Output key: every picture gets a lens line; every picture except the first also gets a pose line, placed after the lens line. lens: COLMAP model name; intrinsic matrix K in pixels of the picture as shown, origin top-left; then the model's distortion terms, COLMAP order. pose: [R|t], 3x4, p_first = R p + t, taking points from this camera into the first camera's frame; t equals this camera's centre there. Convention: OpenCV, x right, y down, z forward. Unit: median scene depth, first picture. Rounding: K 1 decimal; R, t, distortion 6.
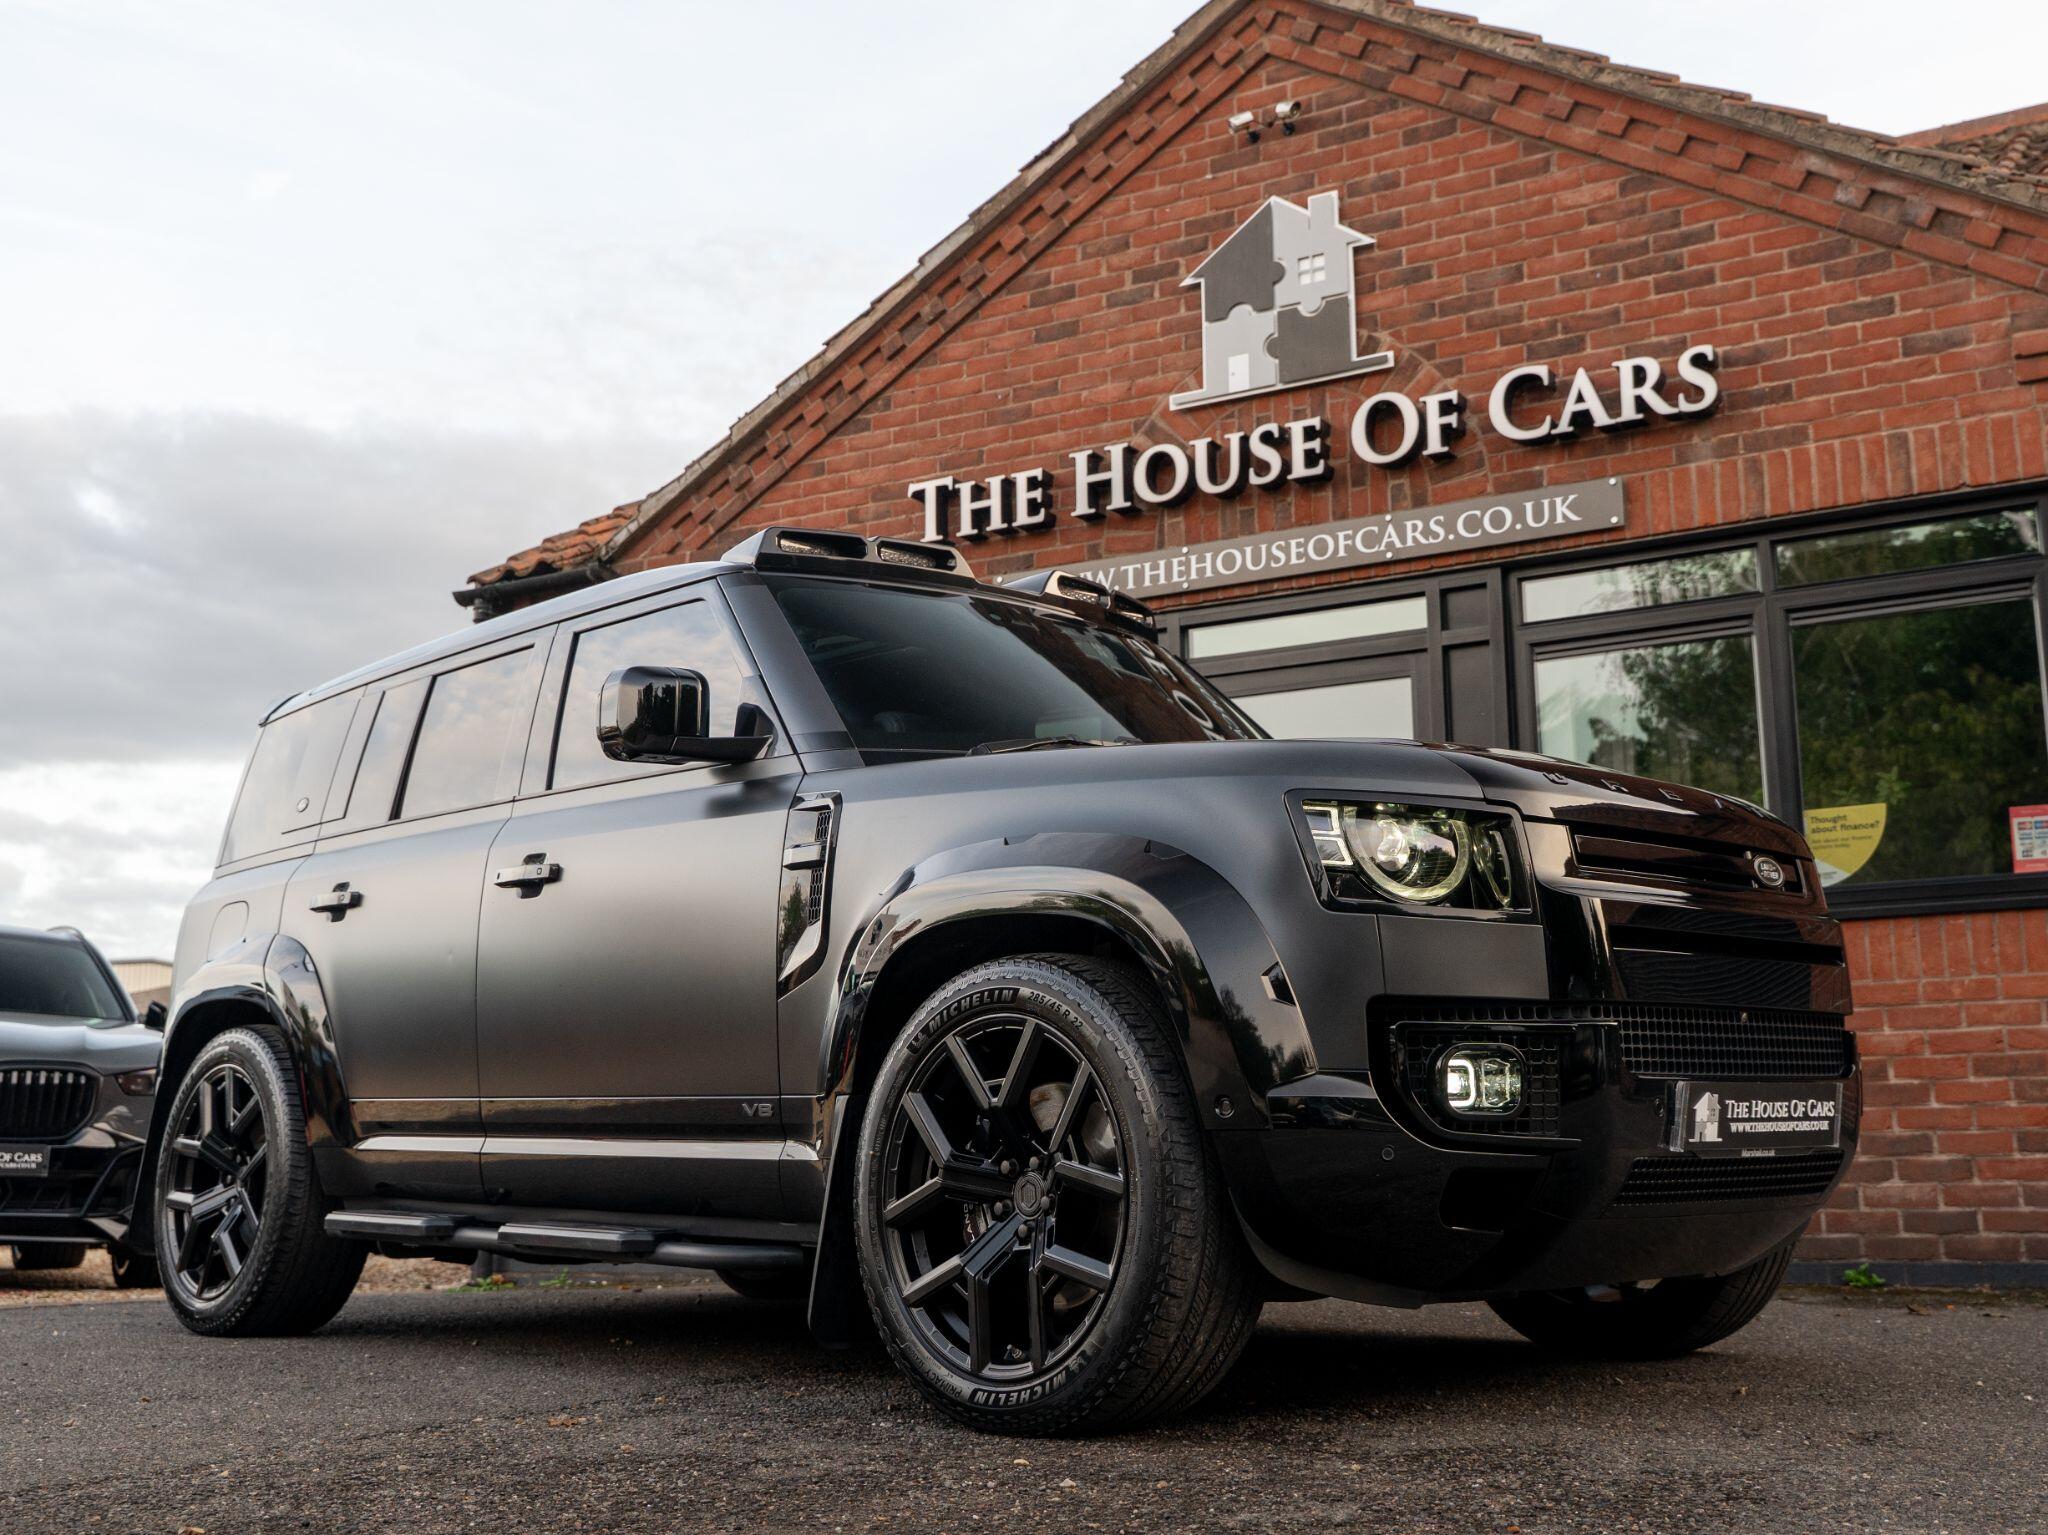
lens RADIAL K [[2206.0, 0, 1107.3], [0, 2206.0, 758.0], [0, 0, 1]] dist [0.003317, 0.000000]
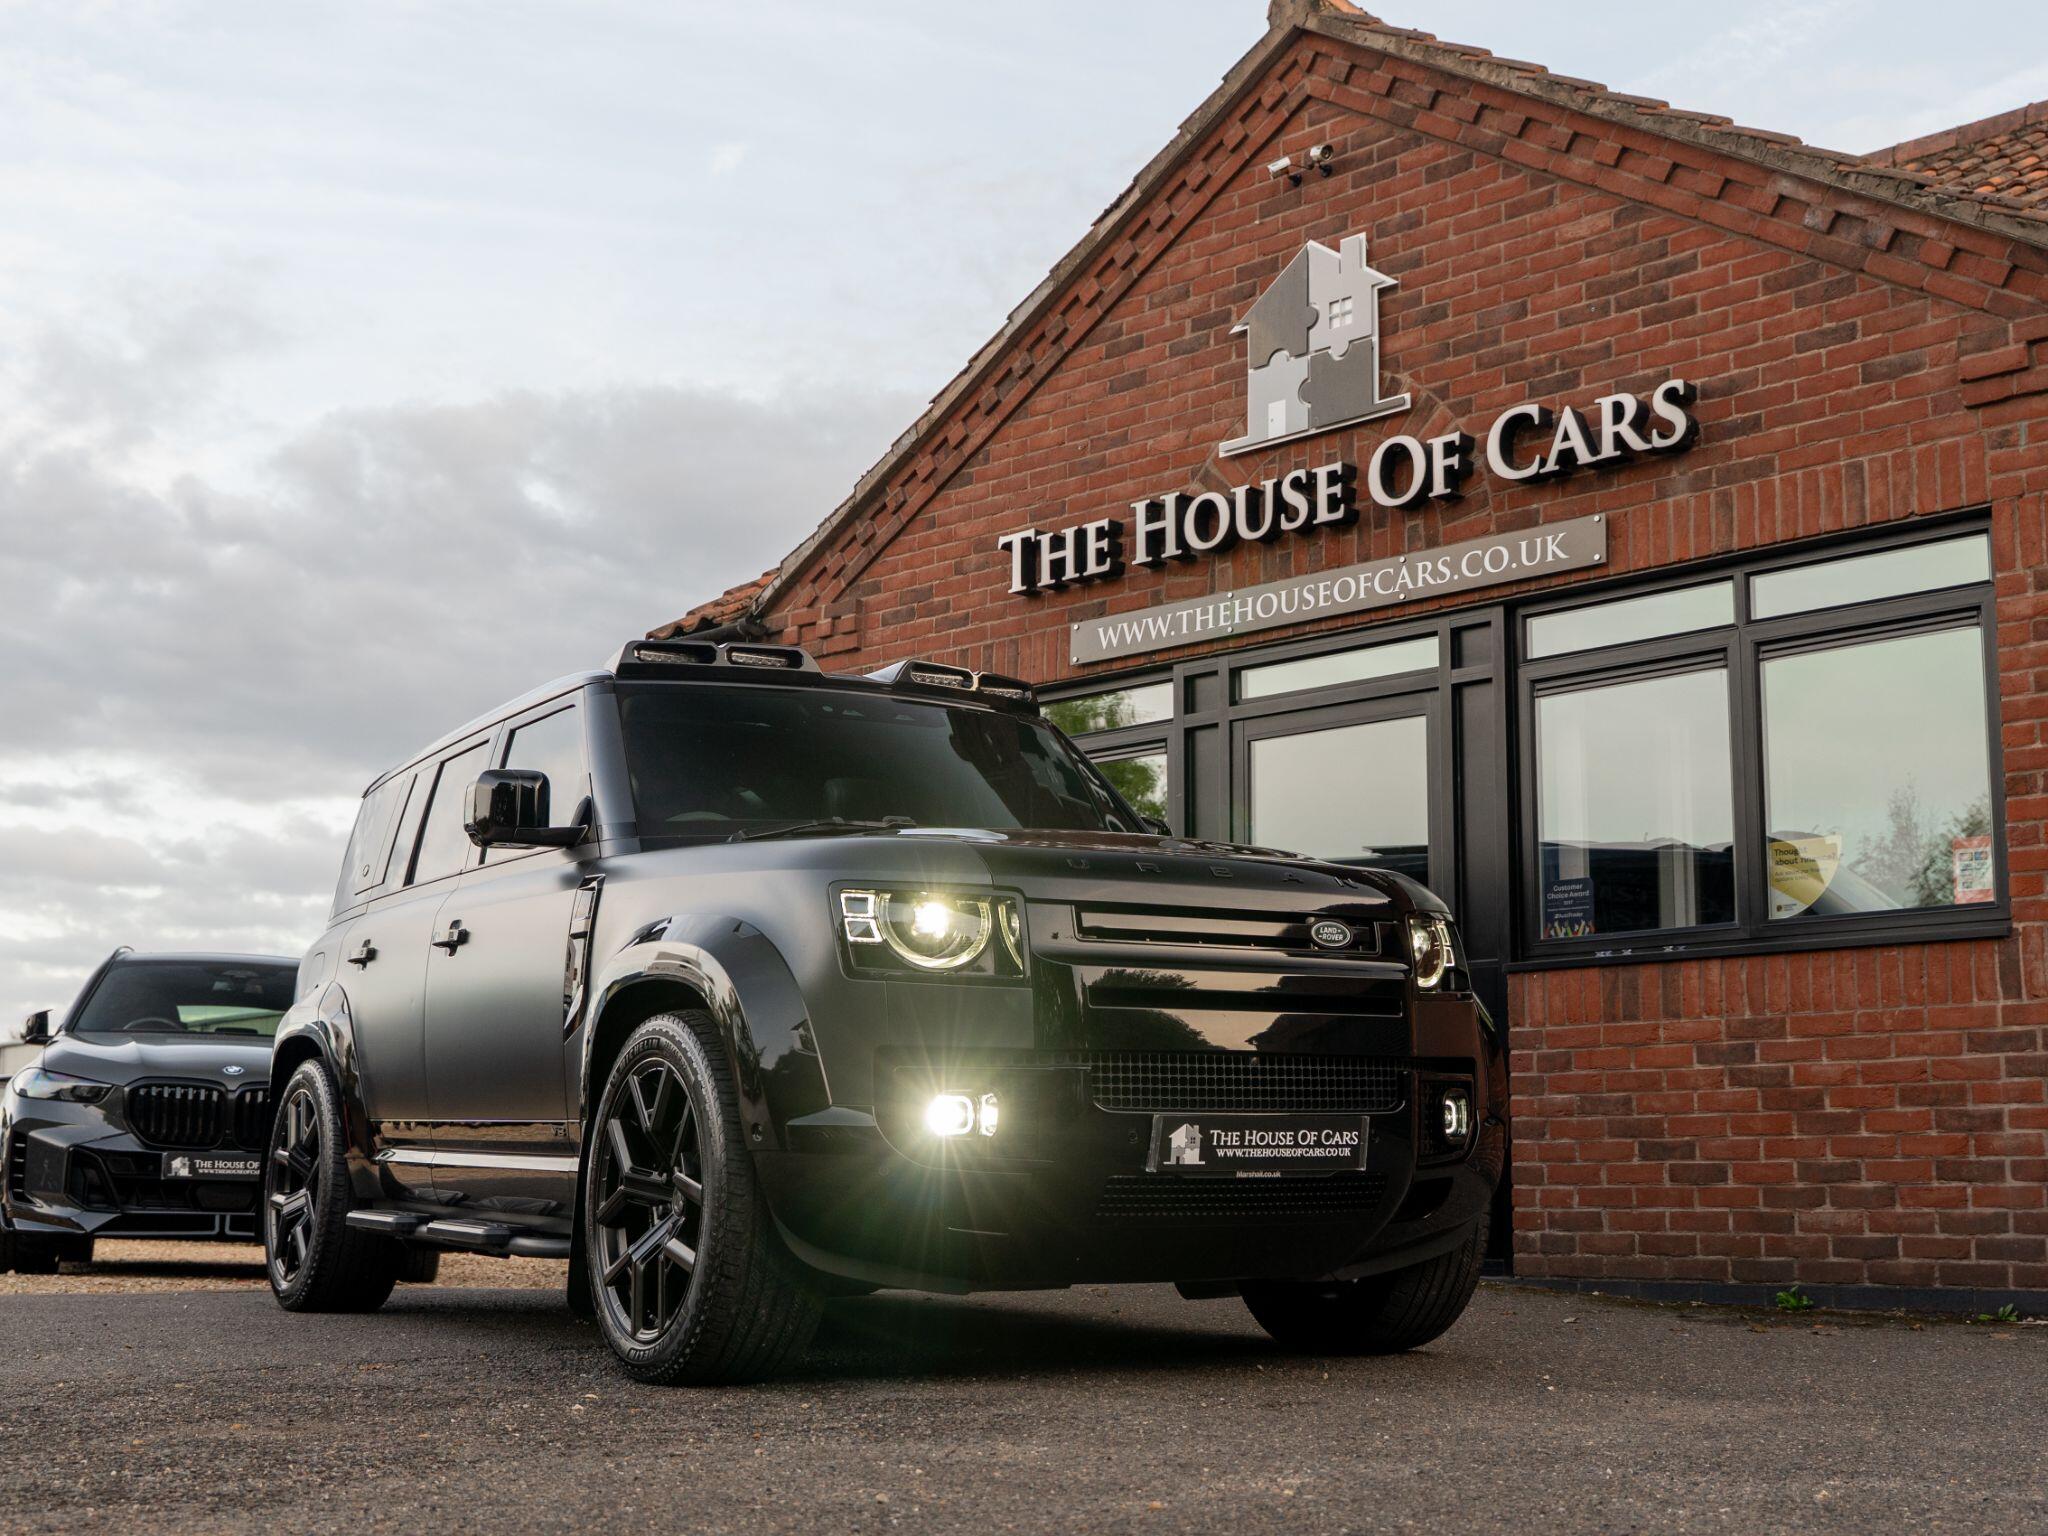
lens RADIAL K [[2451.8, 0, 1110.5], [0, 2451.8, 894.9], [0, 0, 1]] dist [0.002504, 0.000000]
pose [[0.973553, -0.014287, -0.228014, 0.254430], [0.028702, 0.997784, 0.060032, -0.026058], [0.226651, -0.064989, 0.971806, -0.145997]]
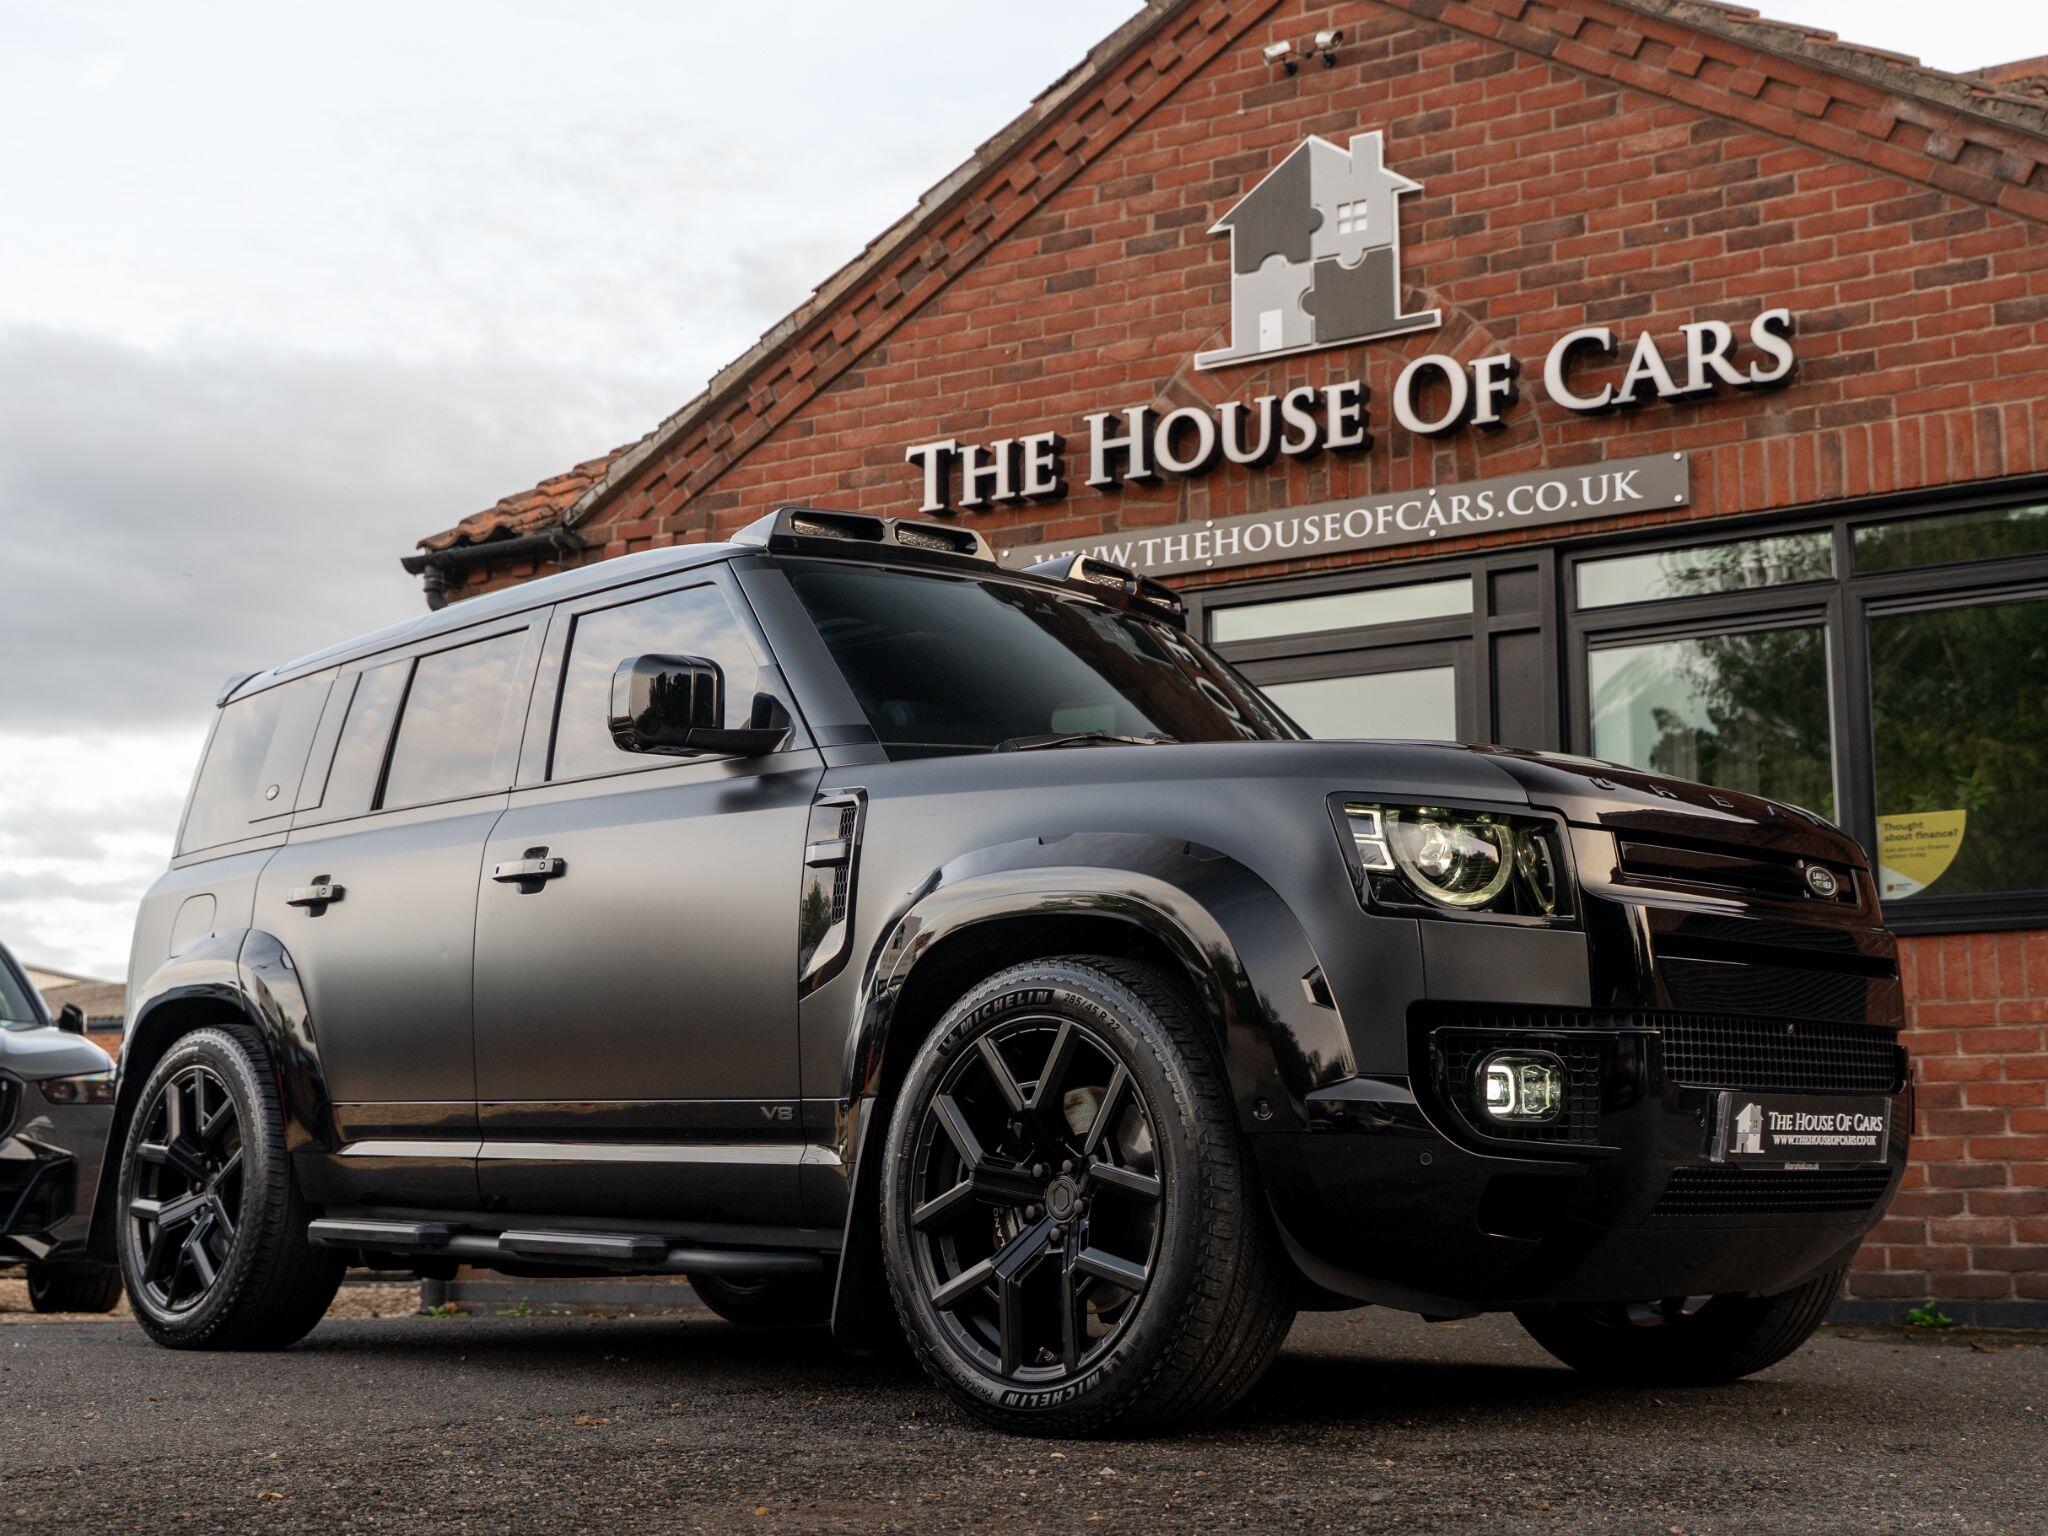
lens RADIAL K [[2548.1, 0, 1079.3], [0, 2548.1, 820.1], [0, 0, 1]] dist [0.006998, 0.000000]
pose [[0.999904, 0.011748, -0.007390, -0.010092], [-0.011518, 0.999473, 0.030336, -0.003027], [0.007743, -0.030248, 0.999512, -0.065700]]
